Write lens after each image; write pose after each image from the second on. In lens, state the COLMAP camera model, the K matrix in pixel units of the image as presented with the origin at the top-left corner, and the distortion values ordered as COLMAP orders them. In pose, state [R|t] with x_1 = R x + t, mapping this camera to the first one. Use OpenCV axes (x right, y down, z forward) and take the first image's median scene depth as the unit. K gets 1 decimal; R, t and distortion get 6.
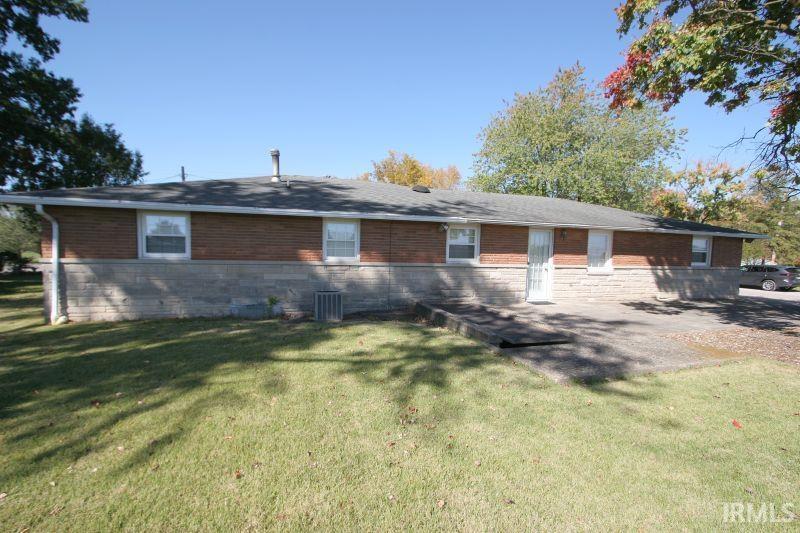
lens RADIAL K [[363.4, 0, 392.4], [0, 363.4, 274.1], [0, 0, 1]] dist [-0.021214, 0.000935]
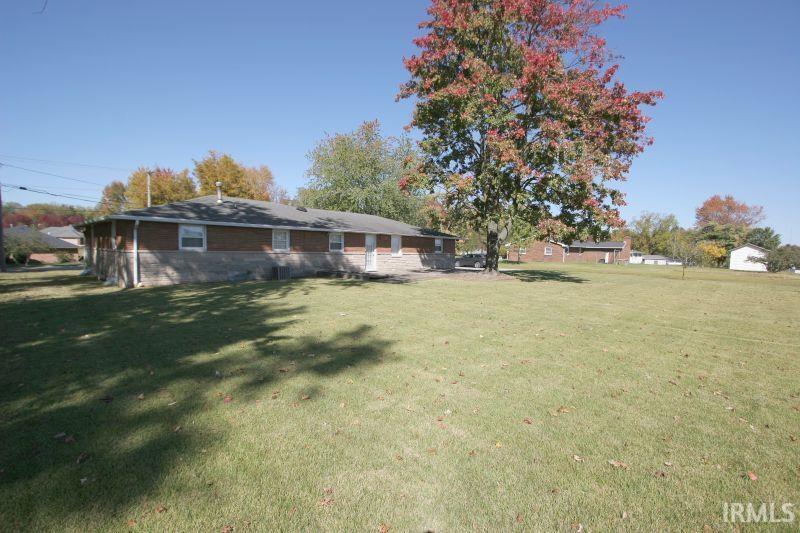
lens RADIAL K [[363.4, 0, 392.4], [0, 363.4, 274.1], [0, 0, 1]] dist [-0.021214, 0.000935]
pose [[0.861596, -0.040594, 0.505968, -0.583636], [0.035421, 0.999175, 0.019848, 0.064747], [-0.506357, 0.000821, 0.862324, -0.905822]]
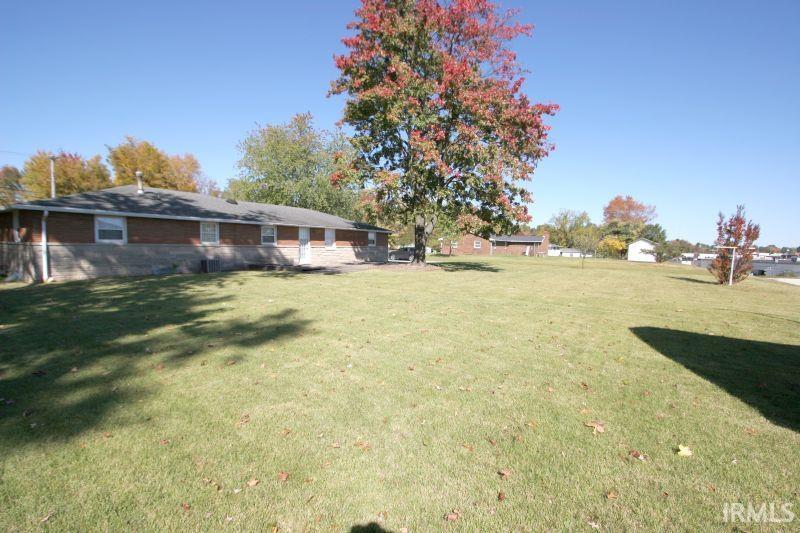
lens RADIAL K [[363.4, 0, 392.4], [0, 363.4, 274.1], [0, 0, 1]] dist [-0.021214, 0.000935]
pose [[0.765524, -0.060133, 0.640591, -0.601065], [0.043772, 0.998184, 0.041392, 0.079530], [-0.641916, -0.003647, 0.766766, -0.998774]]
